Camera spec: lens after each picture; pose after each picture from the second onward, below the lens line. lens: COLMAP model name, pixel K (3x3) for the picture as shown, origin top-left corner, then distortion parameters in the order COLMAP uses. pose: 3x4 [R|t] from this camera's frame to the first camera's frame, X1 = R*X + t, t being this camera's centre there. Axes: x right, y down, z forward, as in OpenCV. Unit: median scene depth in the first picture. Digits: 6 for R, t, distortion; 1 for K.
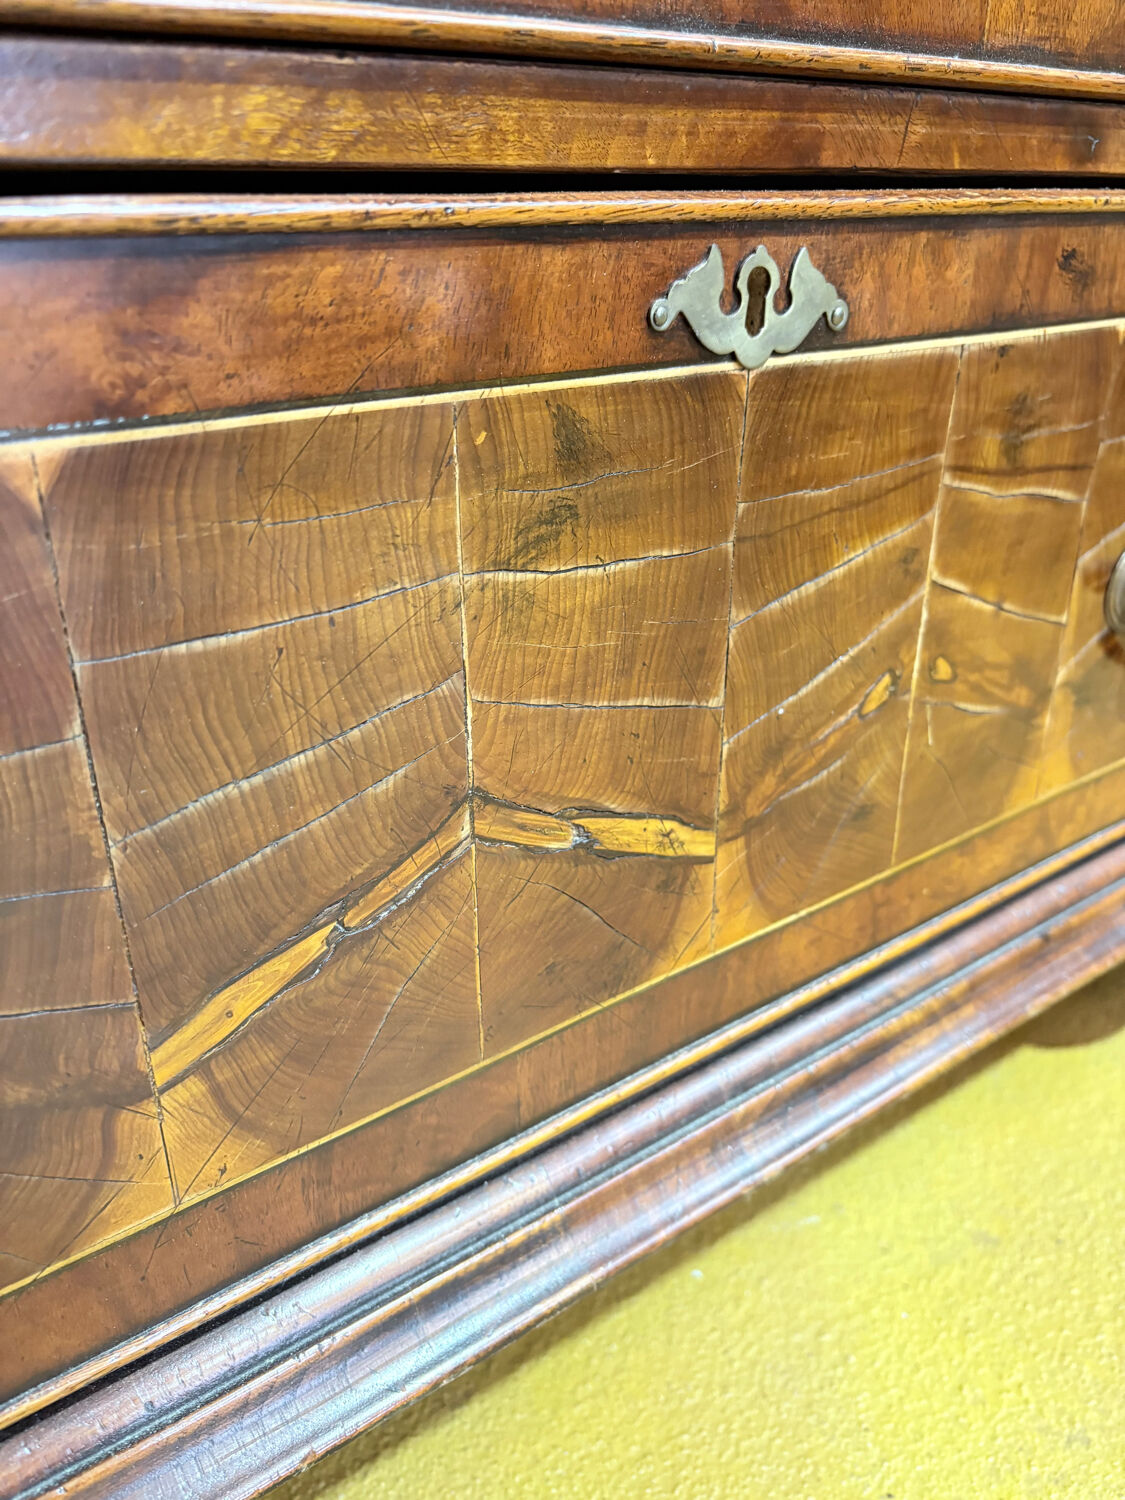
lens RADIAL K [[1129.6, 0, 526.4], [0, 1129.6, 730.5], [0, 0, 1]] dist [0.028674, -0.077641]
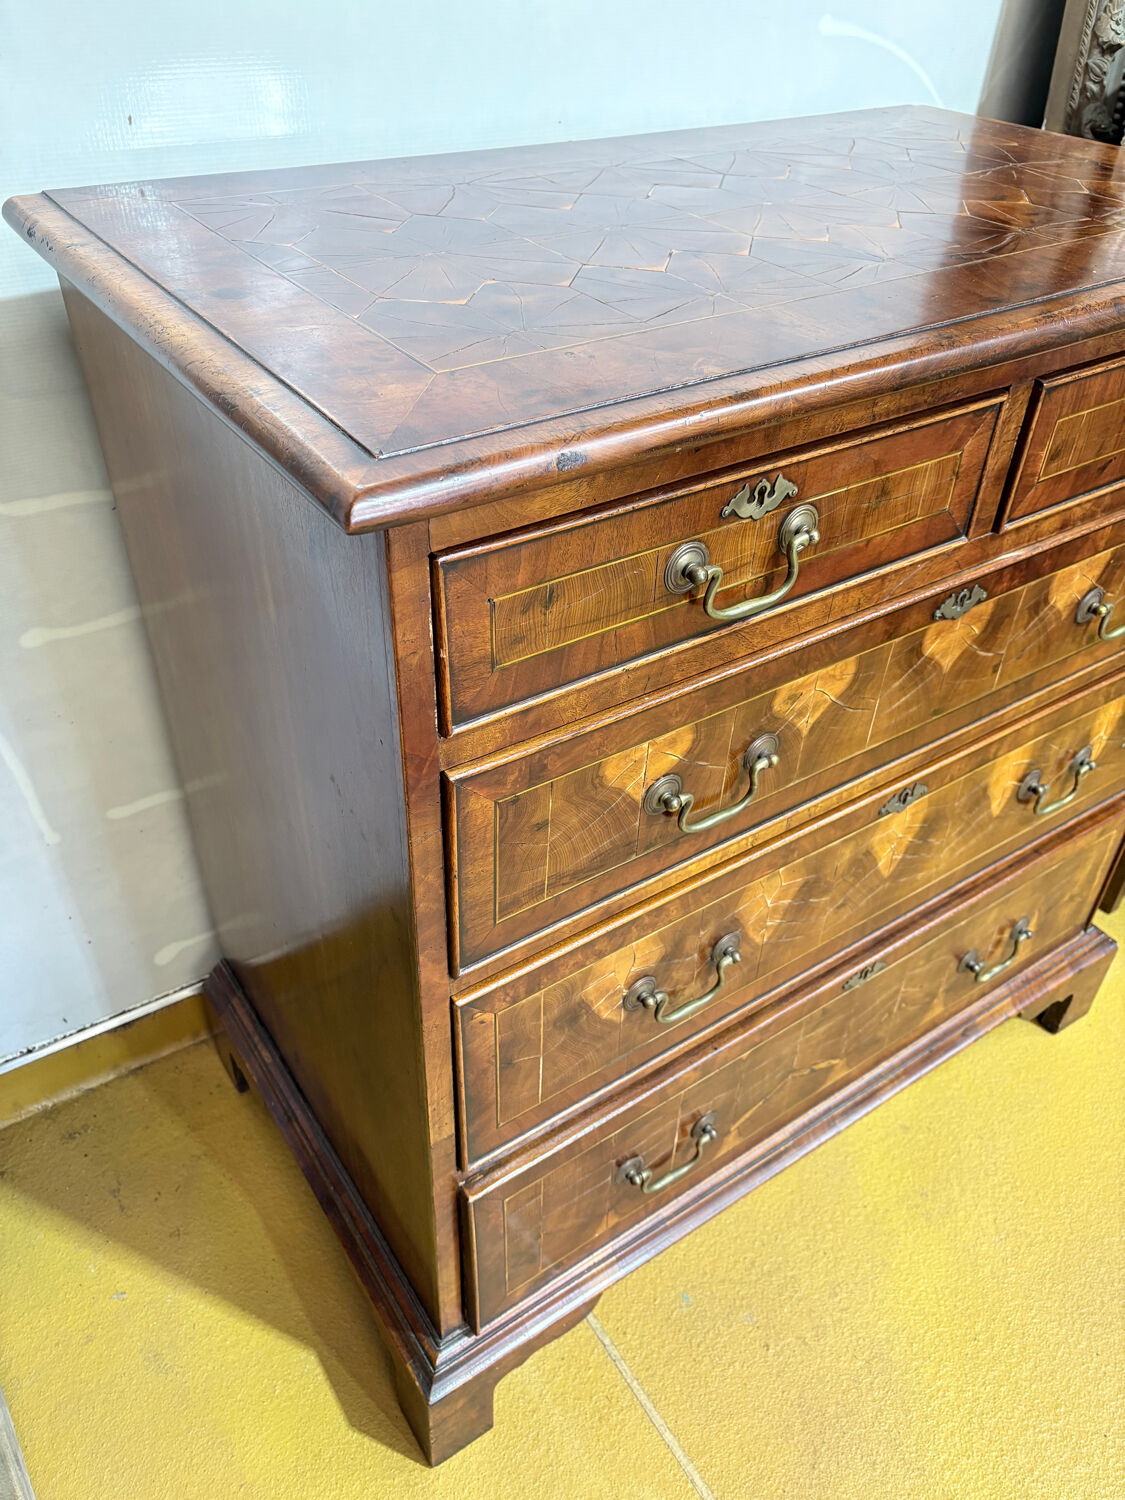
lens RADIAL K [[1149.7, 0, 562.5], [0, 1149.7, 750.0], [0, 0, 1]] dist [0.025969, -0.015641]
pose [[0.998918, 0.038959, 0.025380, -0.935257], [-0.043946, 0.969370, 0.241641, -1.864504], [-0.015188, -0.242495, 0.970034, -2.607312]]
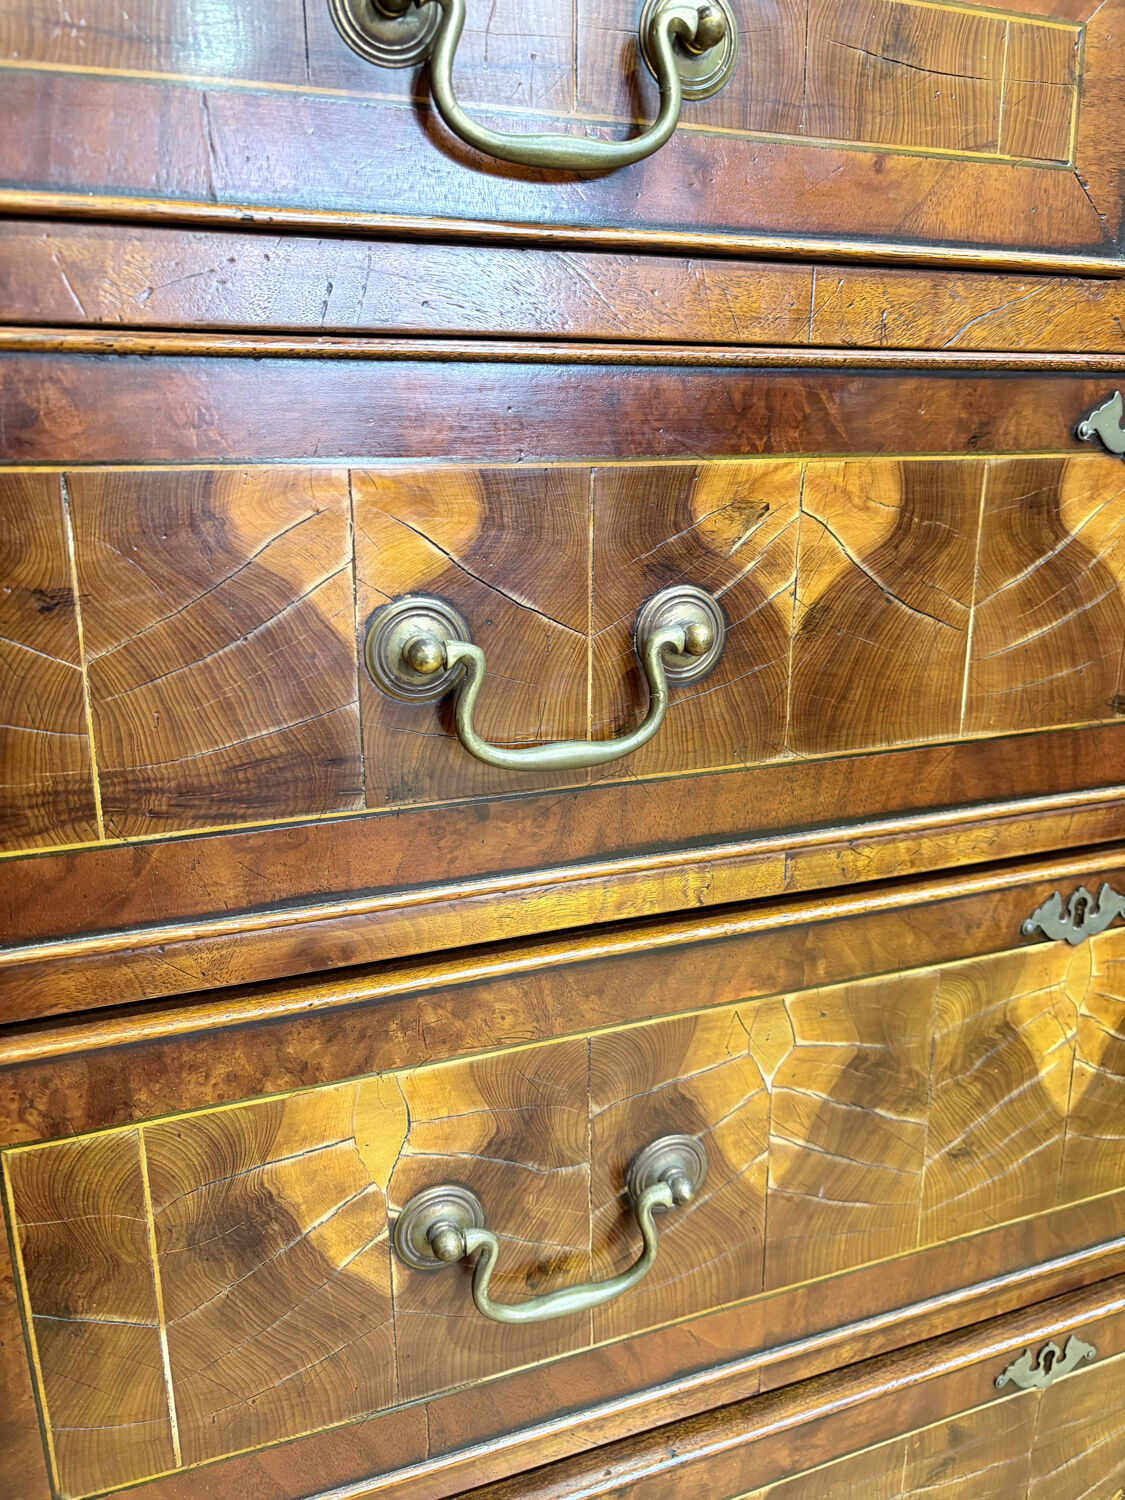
lens RADIAL K [[1187.4, 0, 566.0], [0, 1187.4, 757.6], [0, 0, 1]] dist [-0.001080, -0.007541]
pose [[0.973249, 0.071909, -0.218208, -0.225040], [-0.102880, 0.985618, -0.134062, -0.901244], [0.205430, 0.152925, 0.966650, -1.240865]]
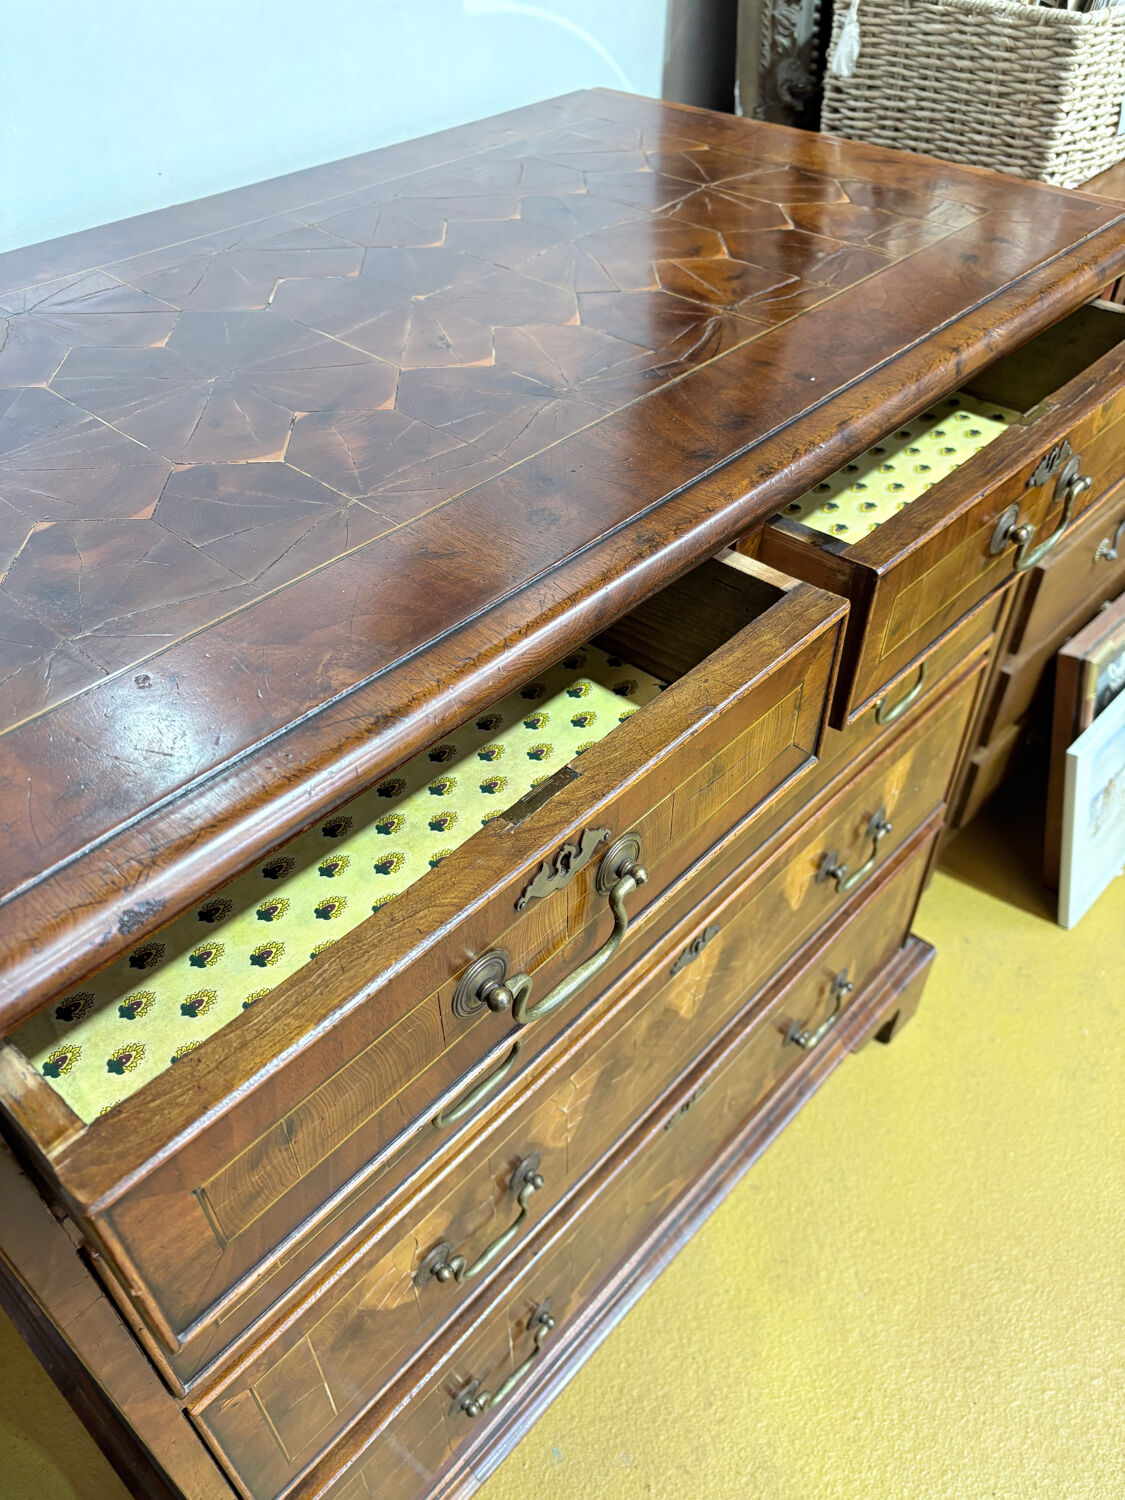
lens RADIAL K [[1158.2, 0, 564.9], [0, 1158.2, 755.9], [0, 0, 1]] dist [0.019915, -0.001233]
pose [[0.974643, -0.138837, 0.175489, -0.642532], [0.075515, 0.942313, 0.326103, -2.411363], [-0.210640, -0.304581, 0.928903, -1.964946]]
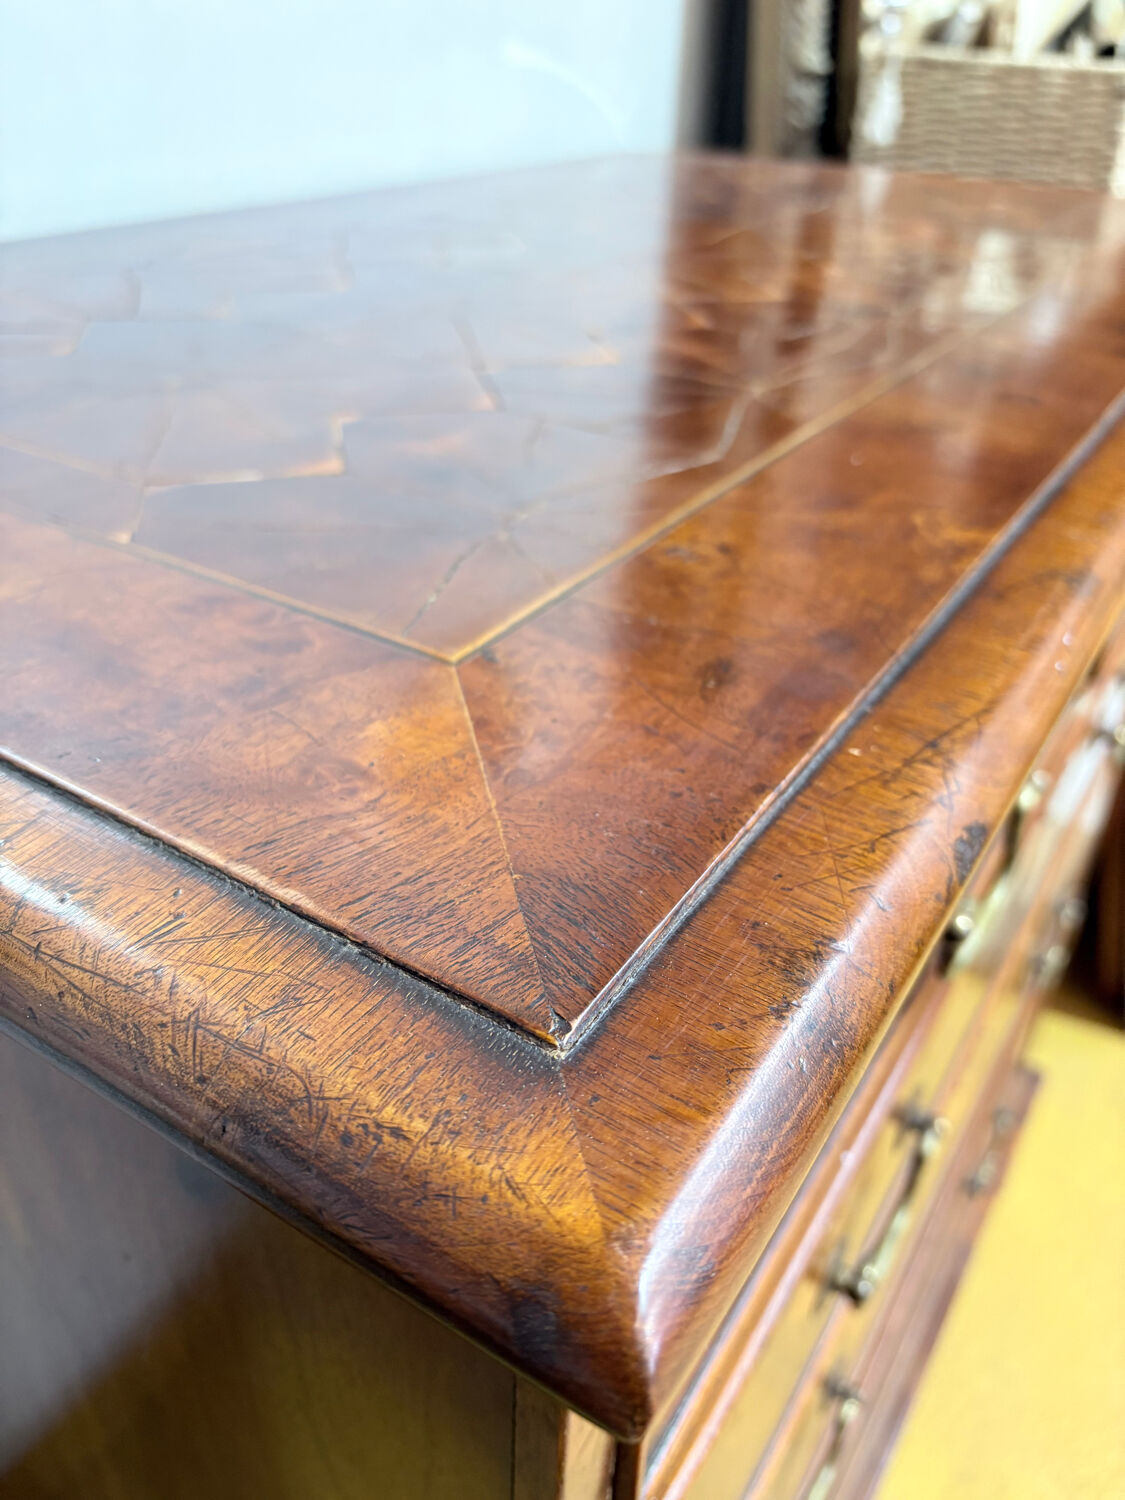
lens RADIAL K [[1187.4, 0, 566.0], [0, 1187.4, 757.6], [0, 0, 1]] dist [-0.001080, -0.007541]
pose [[0.920320, -0.171215, 0.351704, -1.343192], [0.114826, 0.977757, 0.175516, -2.070844], [-0.373933, -0.121146, 0.919510, -1.268115]]
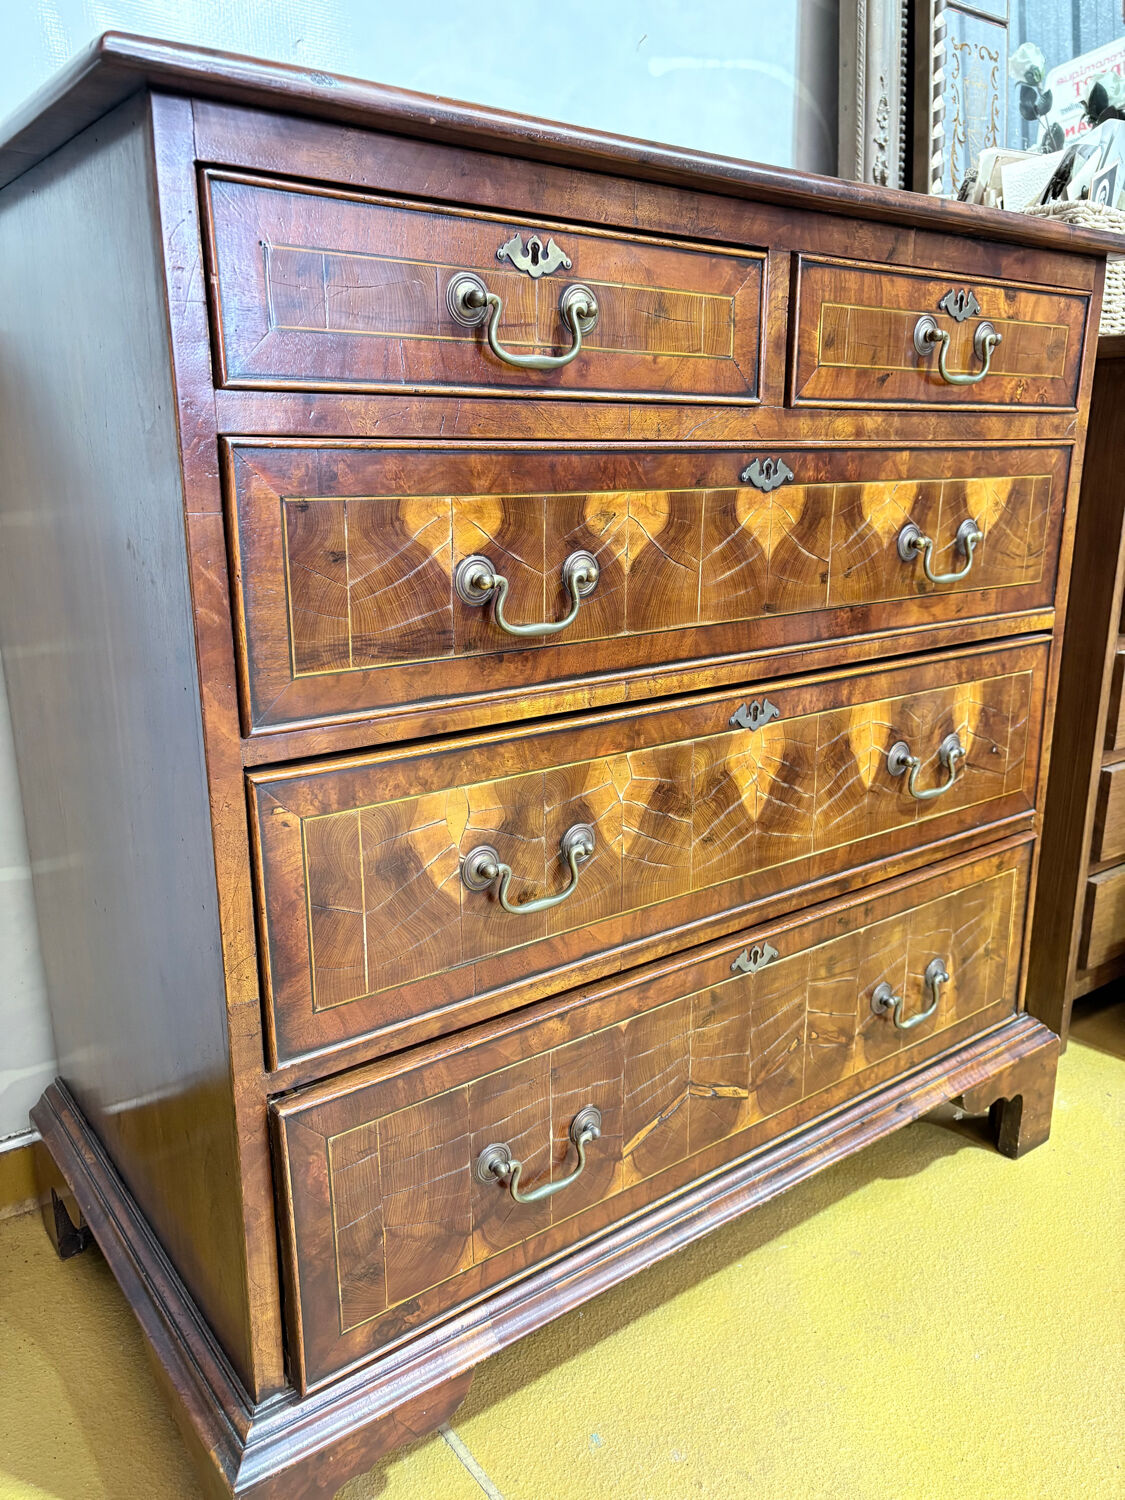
lens RADIAL K [[1131.4, 0, 562.5], [0, 1131.4, 750.0], [0, 0, 1]] dist [0.075174, -0.097765]
pose [[0.998817, 0.003227, 0.048529, -0.568602], [0.004578, 0.987129, -0.159861, -0.377853], [-0.048420, 0.159894, 0.985946, -2.563784]]
